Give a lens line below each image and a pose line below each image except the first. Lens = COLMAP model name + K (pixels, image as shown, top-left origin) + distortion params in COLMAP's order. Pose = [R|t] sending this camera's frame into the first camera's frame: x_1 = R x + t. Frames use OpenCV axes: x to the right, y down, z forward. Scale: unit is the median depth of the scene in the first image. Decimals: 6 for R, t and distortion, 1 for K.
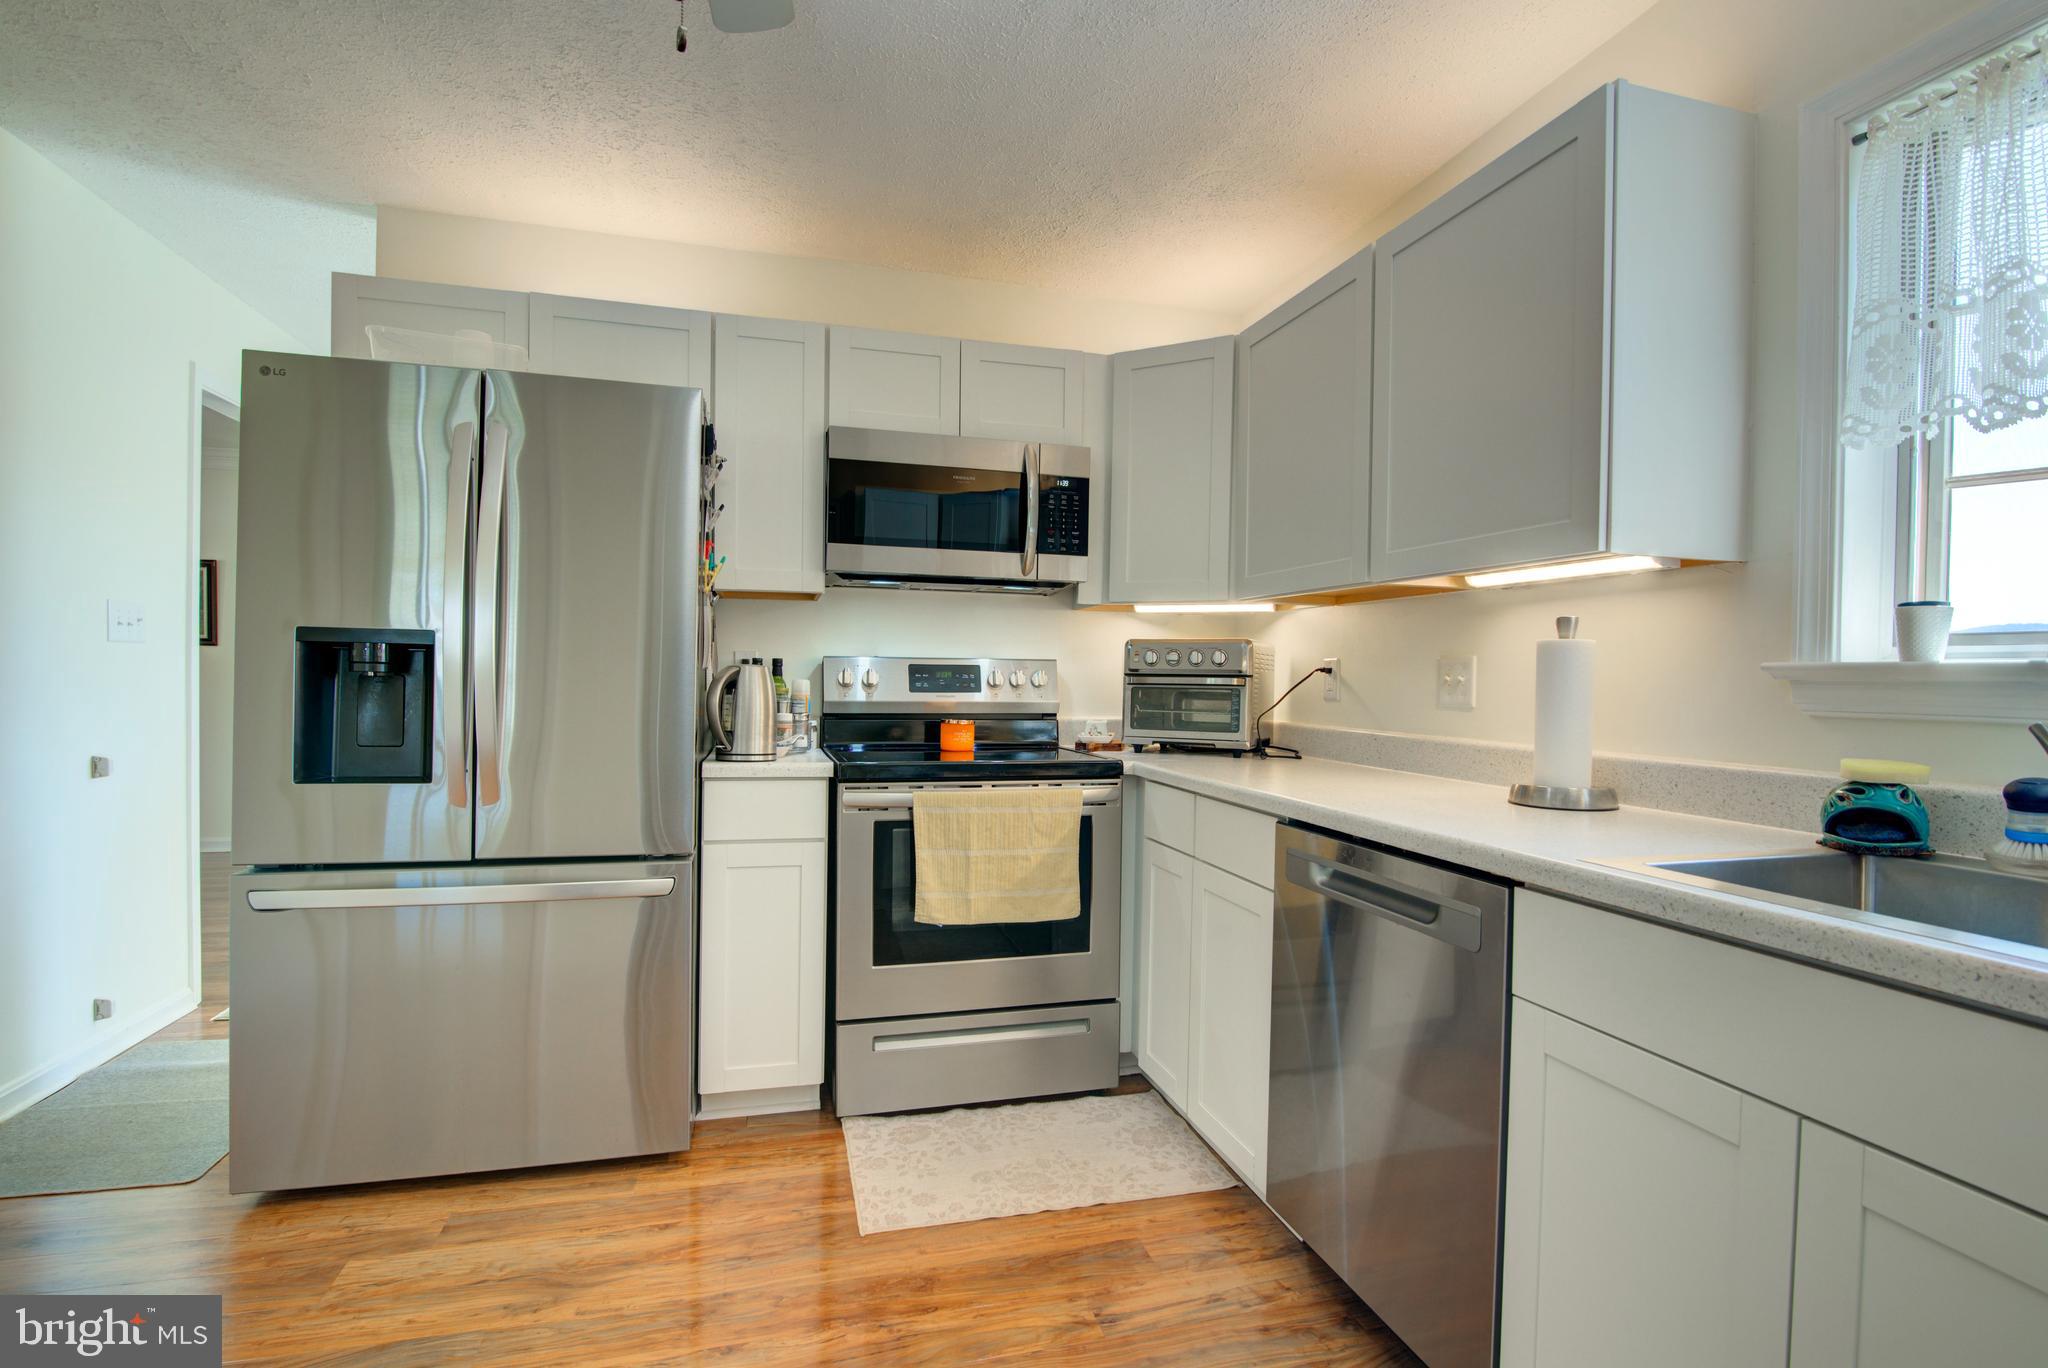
lens RADIAL K [[946.7, 0, 1022.6], [0, 946.7, 692.3], [0, 0, 1]] dist [-0.020938, 0.000522]
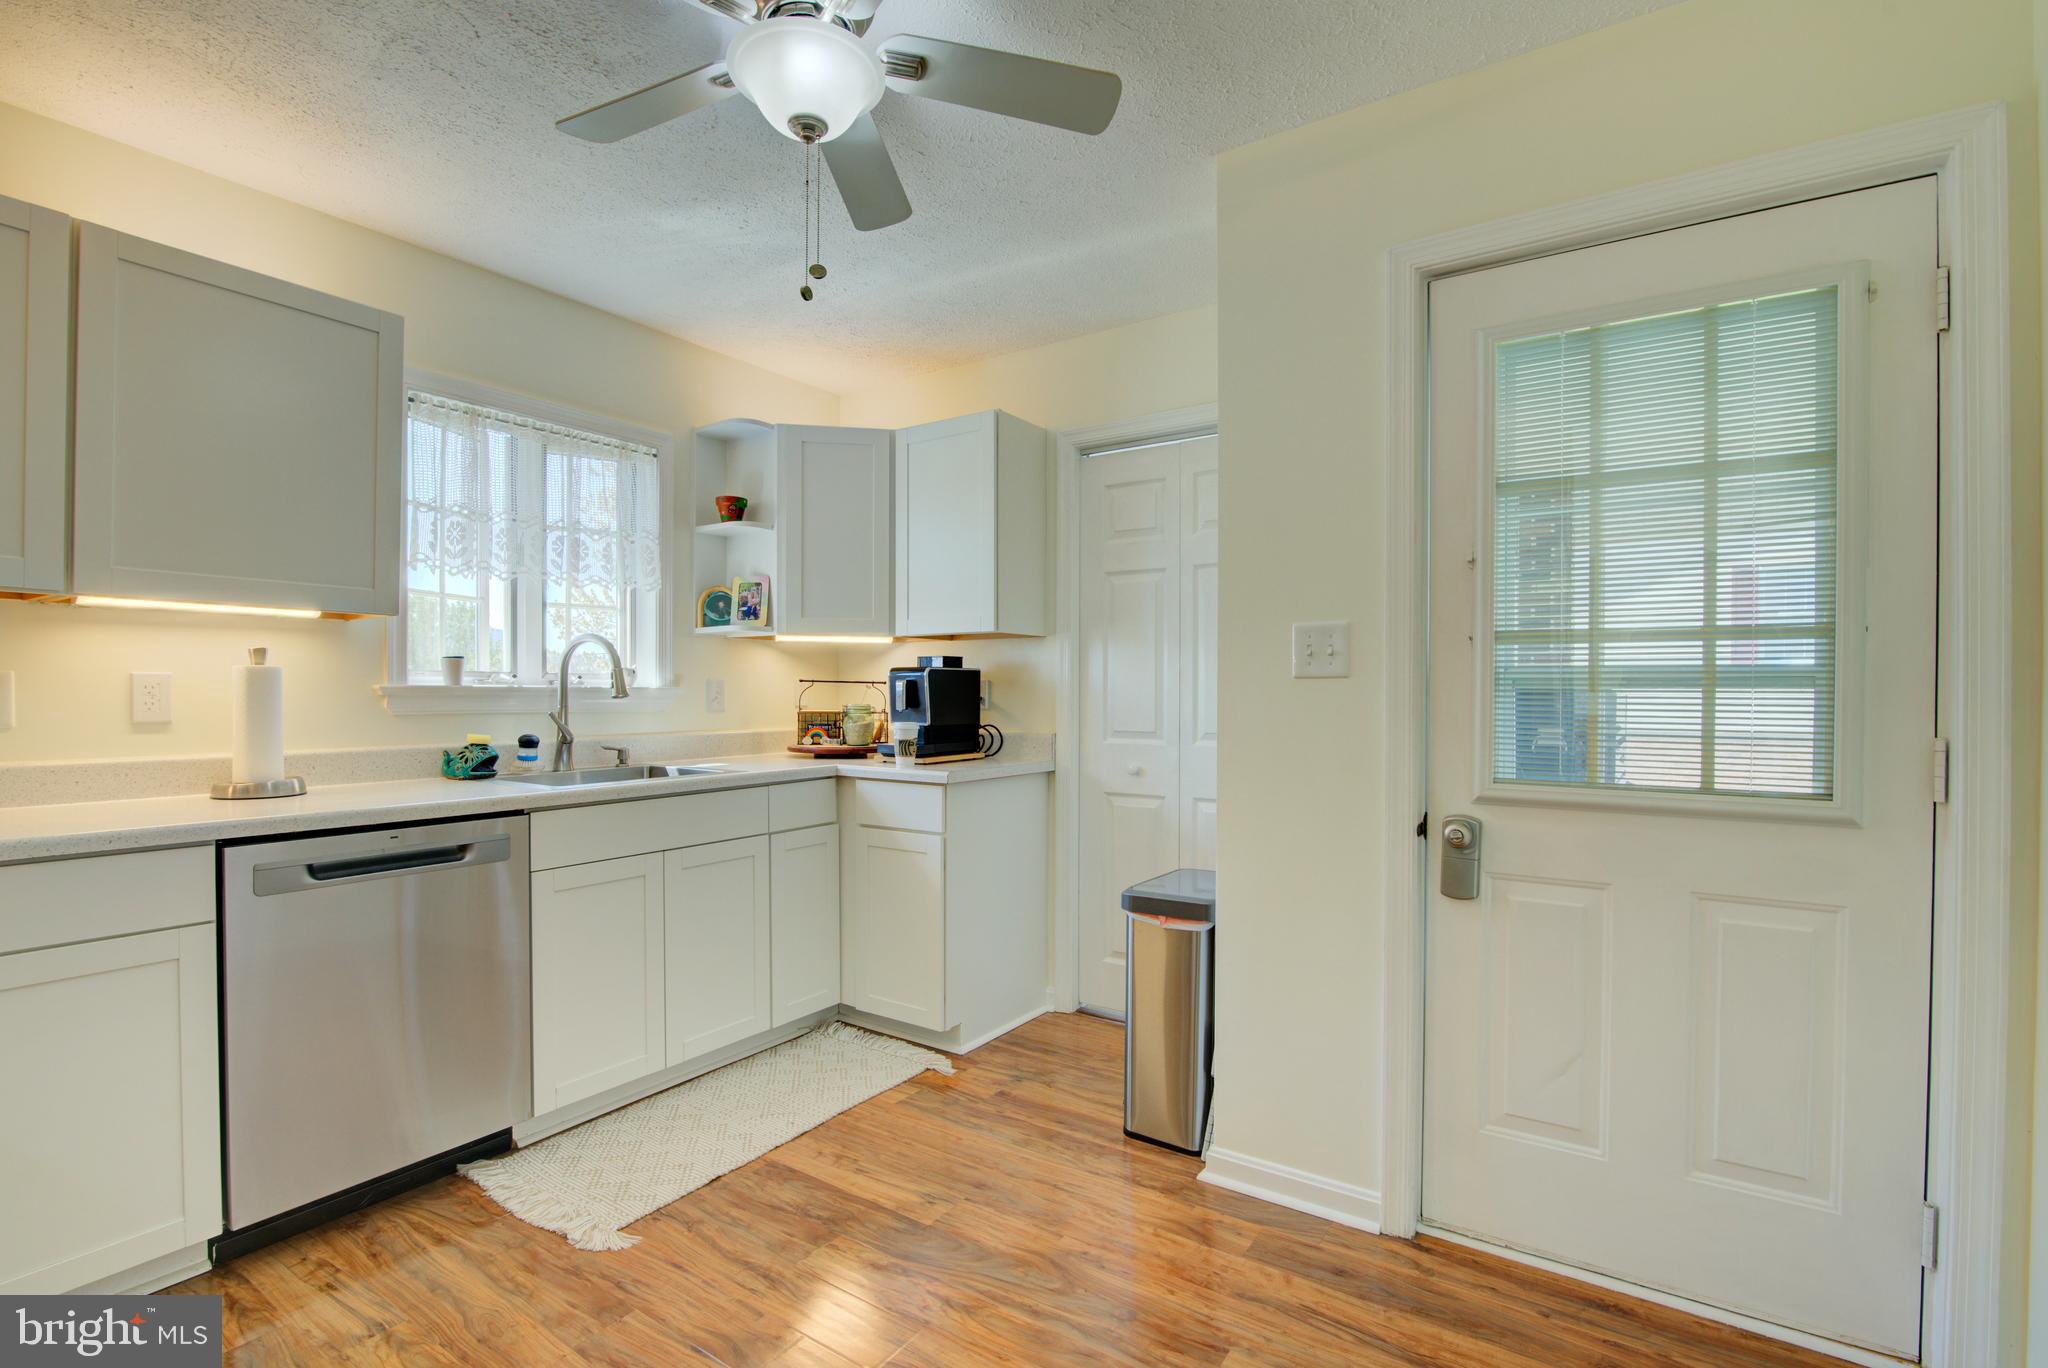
lens RADIAL K [[936.3, 0, 1025.9], [0, 936.3, 695.6], [0, 0, 1]] dist [-0.015168, -0.000626]
pose [[-0.650994, -0.023100, 0.758731, -0.820682], [-0.003135, 0.999610, 0.027743, -0.041740], [-0.759077, 0.015682, -0.650812, 0.805973]]
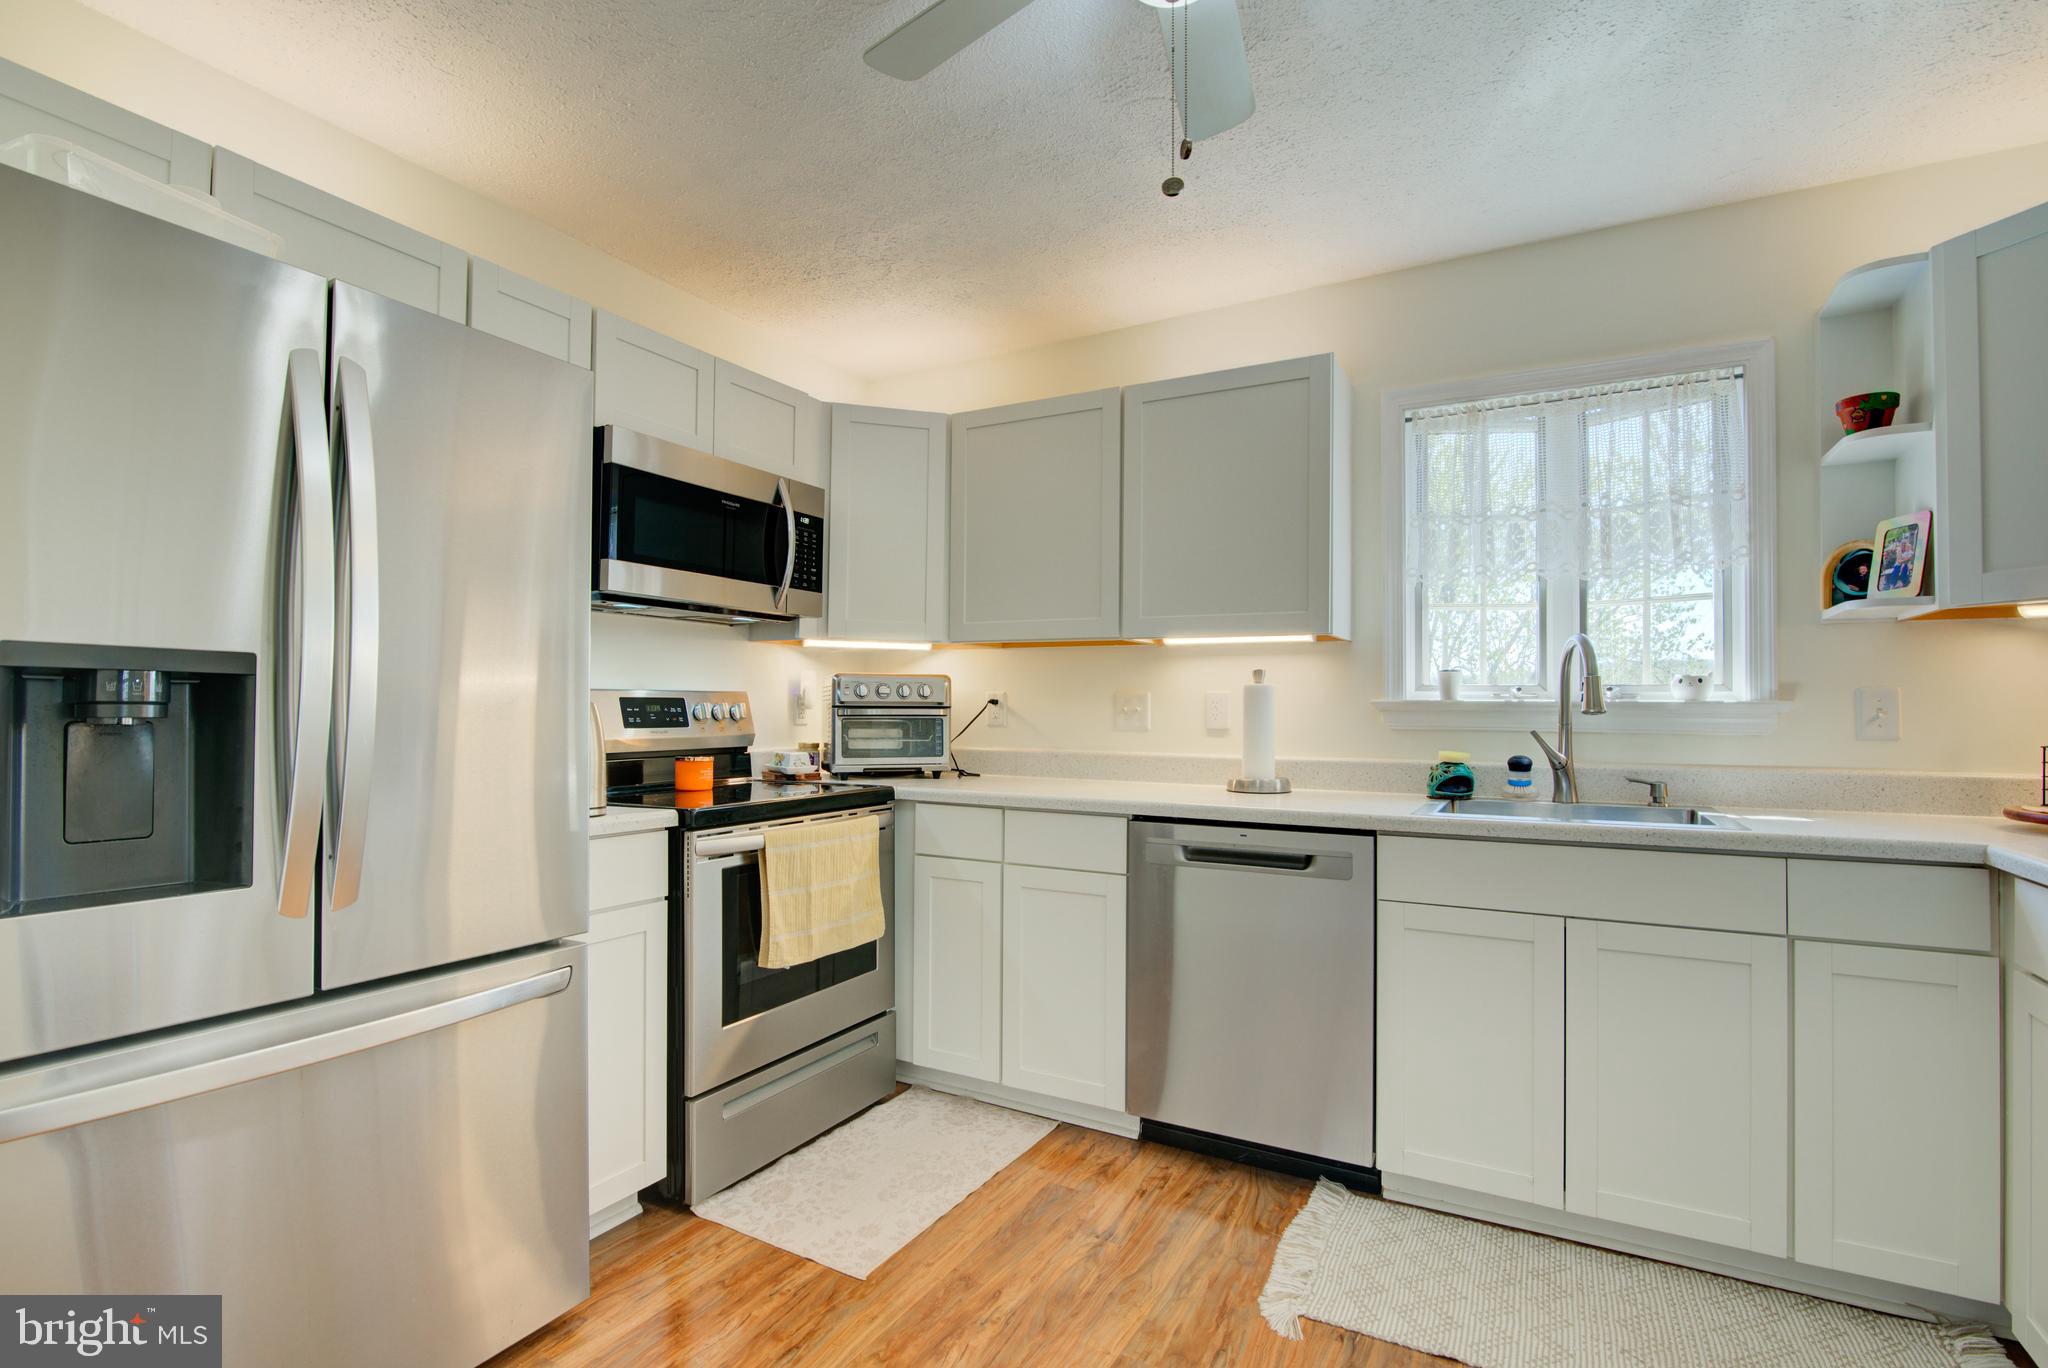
lens RADIAL K [[946.7, 0, 1022.6], [0, 946.7, 692.3], [0, 0, 1]] dist [-0.020938, 0.000522]
pose [[0.702930, 0.001663, 0.711257, -0.629188], [0.015197, 0.999734, -0.017357, -0.016855], [-0.711096, 0.023010, 0.702718, 0.143245]]
